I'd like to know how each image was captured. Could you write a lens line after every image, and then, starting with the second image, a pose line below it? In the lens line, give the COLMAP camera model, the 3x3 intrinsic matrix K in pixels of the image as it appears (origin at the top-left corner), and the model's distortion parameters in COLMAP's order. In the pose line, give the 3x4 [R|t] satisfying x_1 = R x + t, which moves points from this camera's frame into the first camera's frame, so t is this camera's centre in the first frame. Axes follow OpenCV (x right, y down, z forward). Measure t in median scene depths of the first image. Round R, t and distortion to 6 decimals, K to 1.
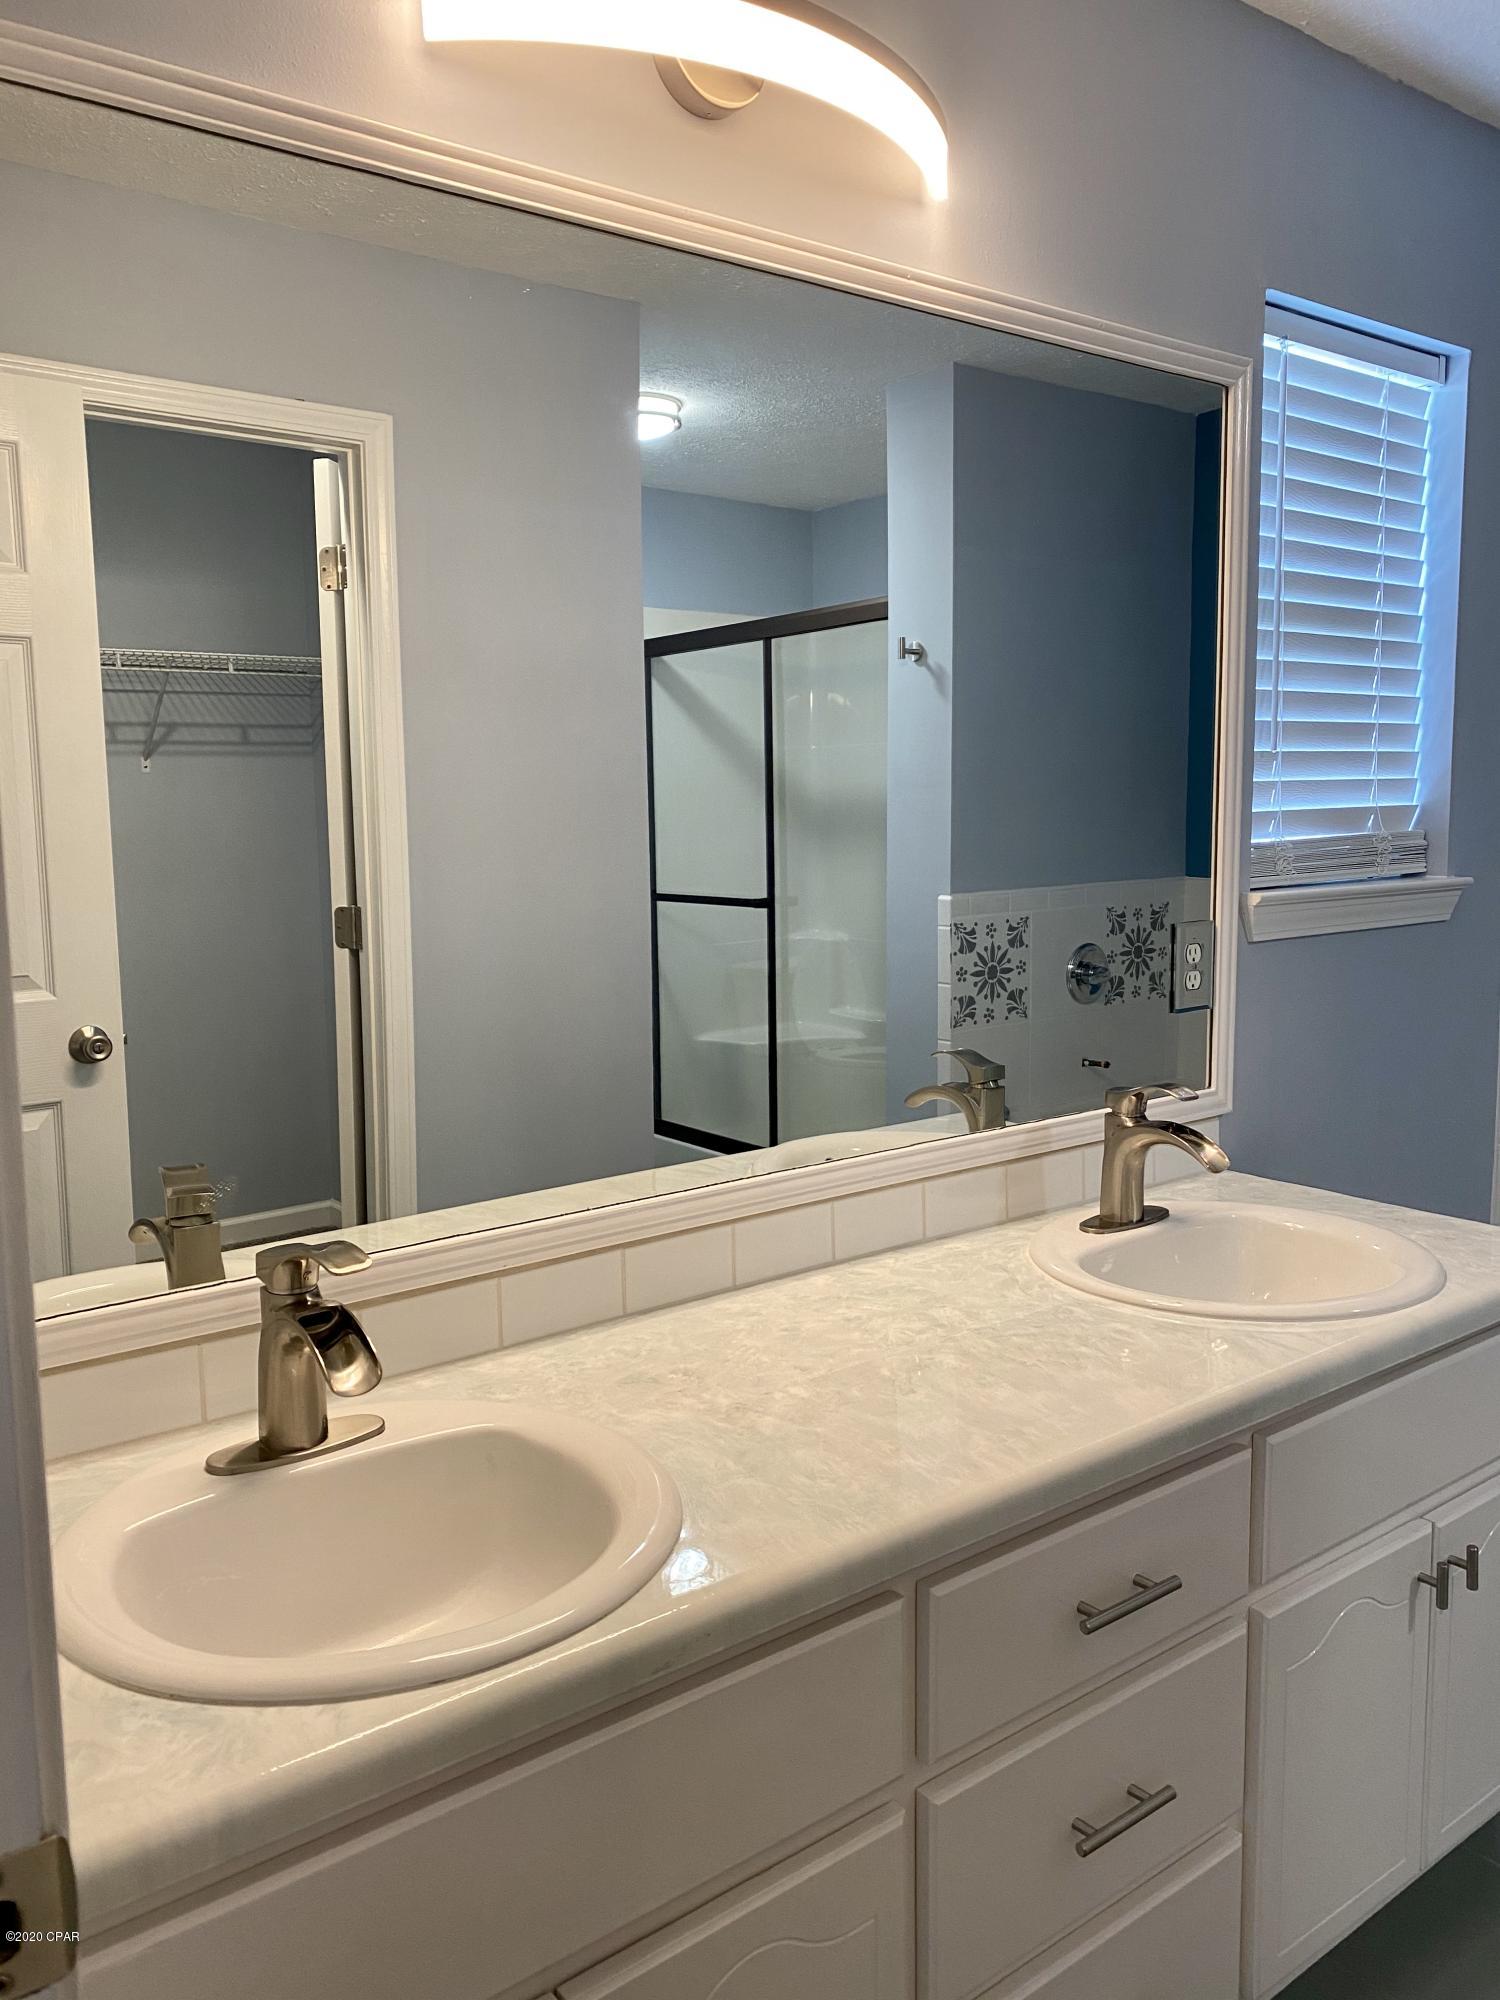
lens RADIAL K [[1534.0, 0, 763.1], [0, 1534.0, 1007.0], [0, 0, 1]] dist [0.105390, -0.205963]
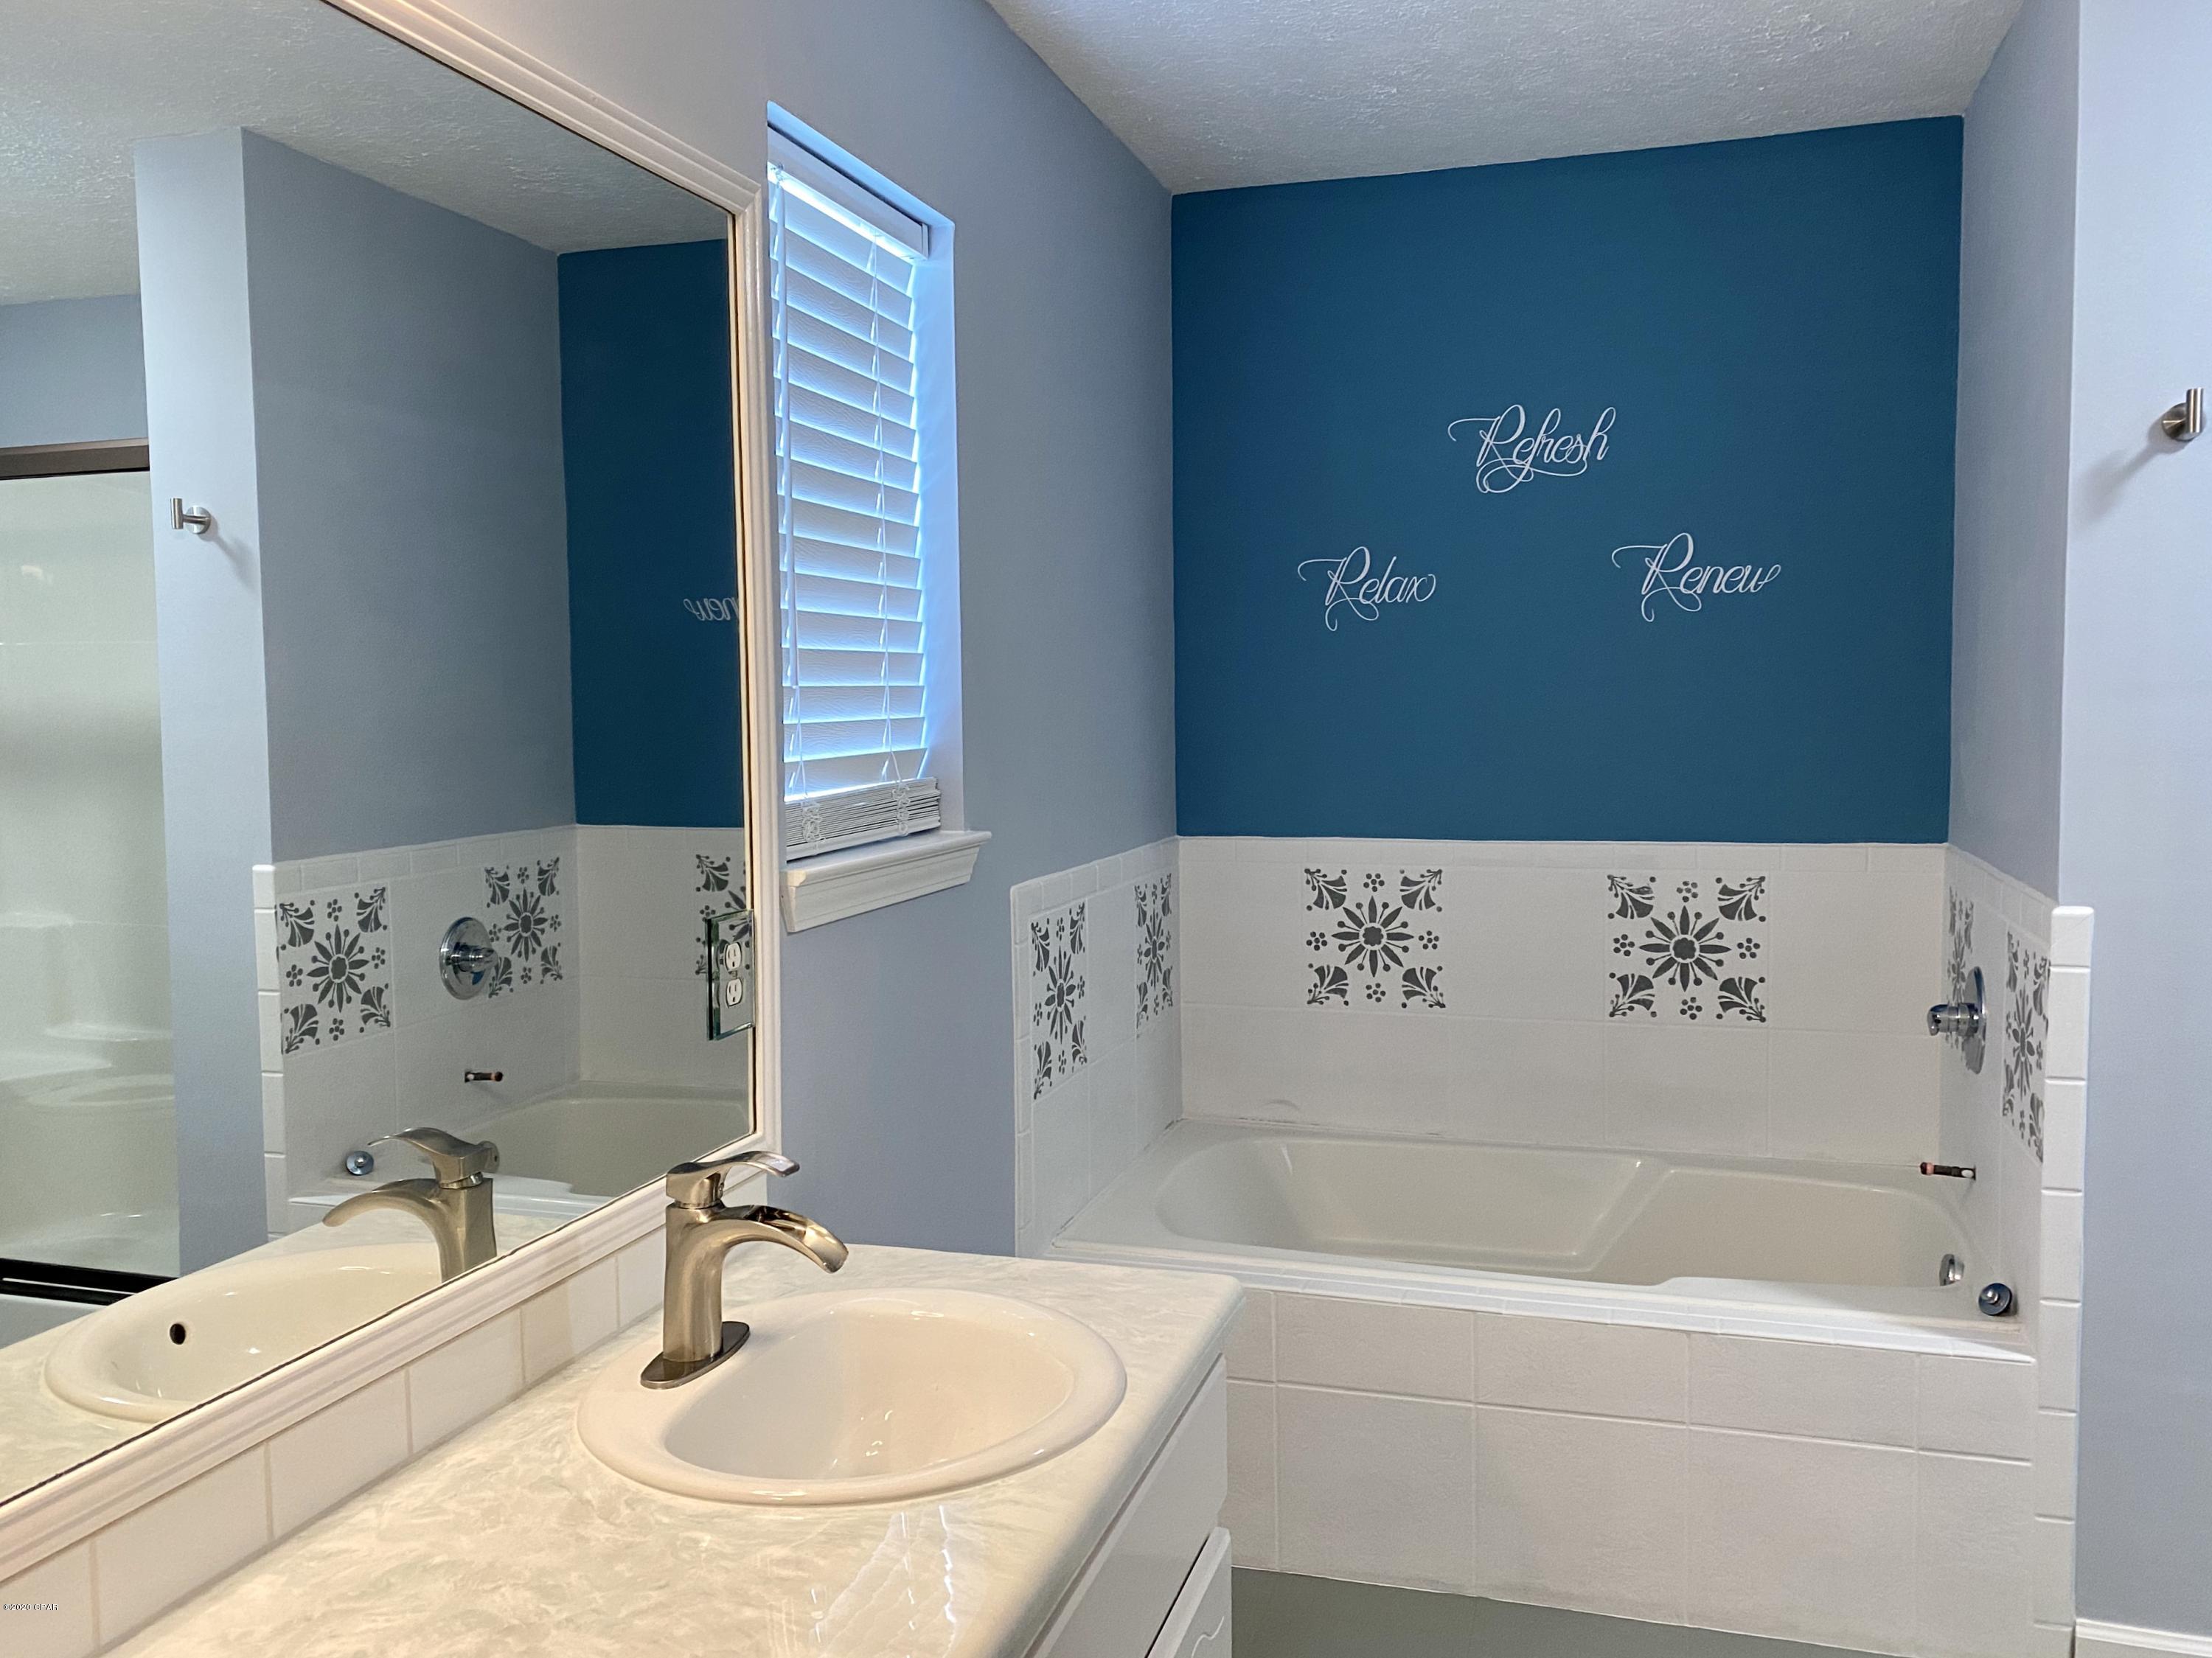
lens RADIAL K [[1784.3, 0, 1106.0], [0, 1784.3, 829.0], [0, 0, 1]] dist [0.020320, -0.007174]
pose [[0.817103, -0.031550, 0.575628, -0.037731], [0.069893, 0.996557, -0.044591, -0.025473], [-0.572240, 0.076668, 0.816495, 0.110801]]
